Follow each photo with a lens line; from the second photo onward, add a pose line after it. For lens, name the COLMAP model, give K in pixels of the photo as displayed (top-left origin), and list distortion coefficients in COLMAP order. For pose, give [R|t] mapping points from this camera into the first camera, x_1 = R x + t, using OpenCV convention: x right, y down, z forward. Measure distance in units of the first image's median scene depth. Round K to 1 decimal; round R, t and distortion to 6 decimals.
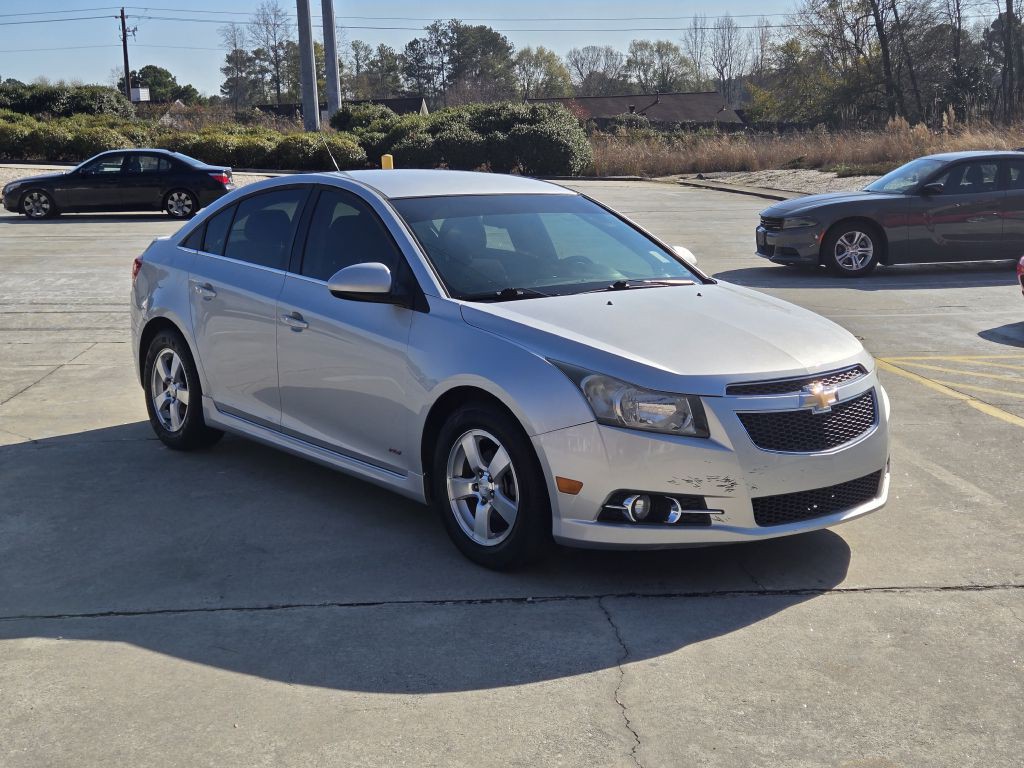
lens RADIAL K [[1325.9, 0, 520.2], [0, 1325.9, 383.3], [0, 0, 1]] dist [0.088159, -0.090643]
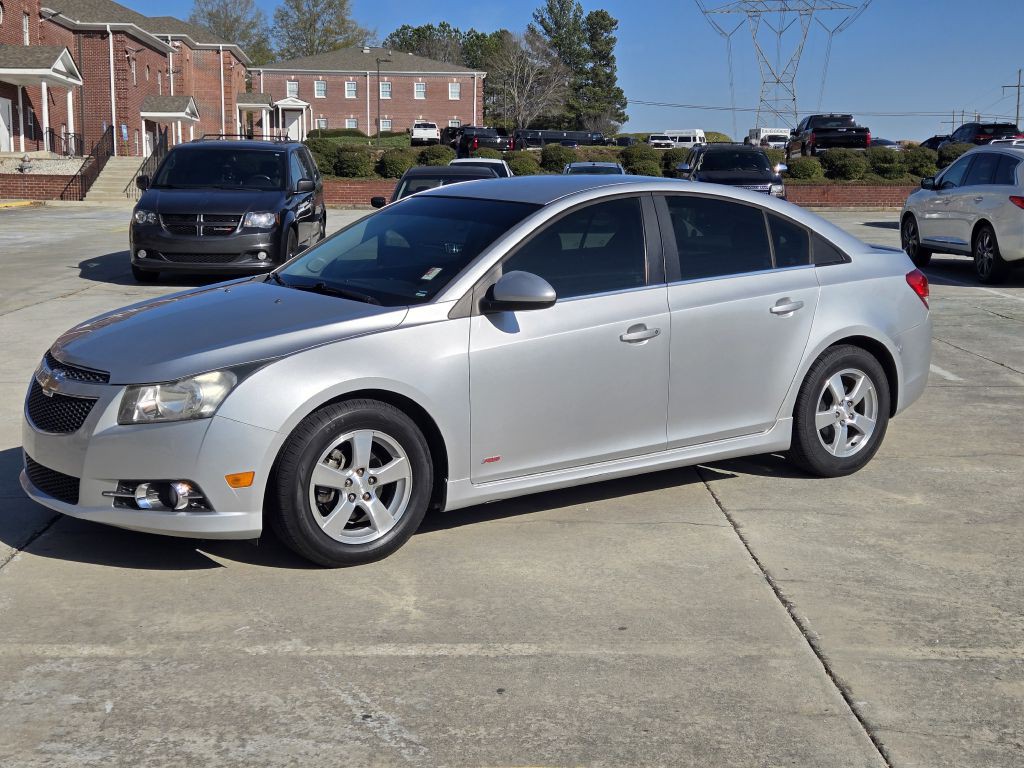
lens RADIAL K [[1325.2, 0, 512.9], [0, 1325.2, 351.6], [0, 0, 1]] dist [0.087854, -0.065981]
pose [[-0.045293, 0.146624, -0.988155, 1.317548], [-0.174415, 0.972816, 0.152343, -0.251635], [0.983630, 0.179249, -0.018488, 1.424777]]
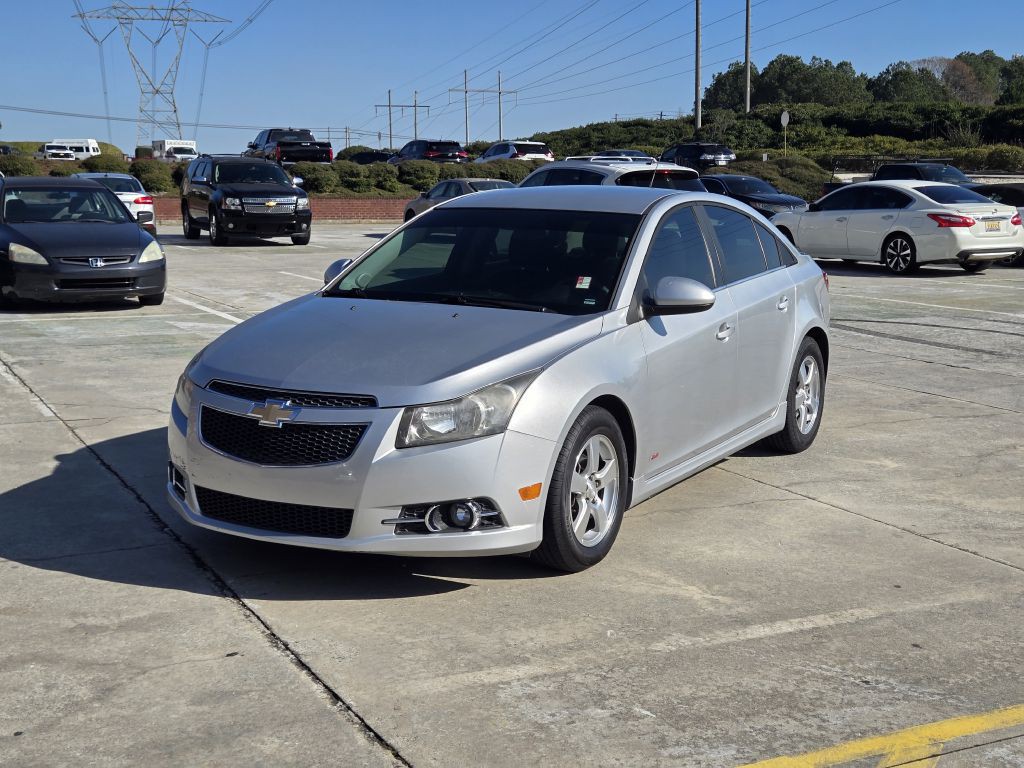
lens RADIAL K [[1325.9, 0, 520.2], [0, 1325.9, 383.3], [0, 0, 1]] dist [0.088159, -0.090643]
pose [[0.392676, 0.148188, -0.907659, 1.240326], [-0.165449, 0.982214, 0.088783, -0.134117], [0.904672, 0.115308, 0.410210, 0.777009]]
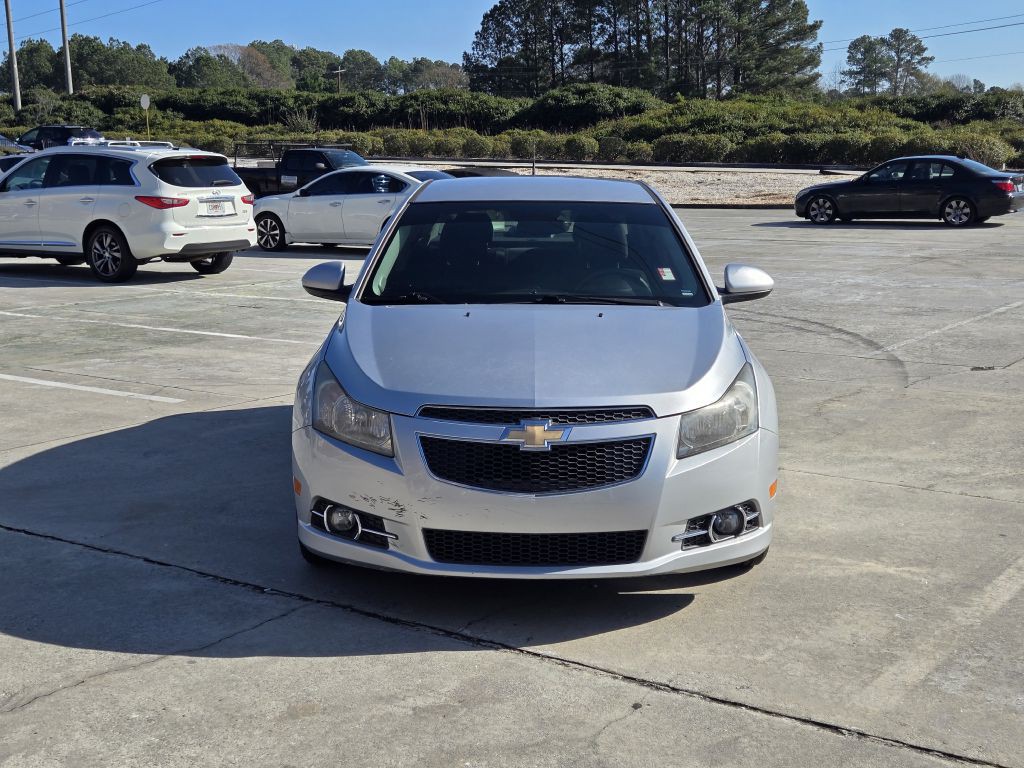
lens RADIAL K [[1325.9, 0, 520.2], [0, 1325.9, 383.3], [0, 0, 1]] dist [0.088159, -0.090643]
pose [[0.777768, 0.105820, -0.619579, 0.787852], [-0.109012, 0.993498, 0.032838, -0.052815], [0.619026, 0.042001, 0.784247, 0.302334]]
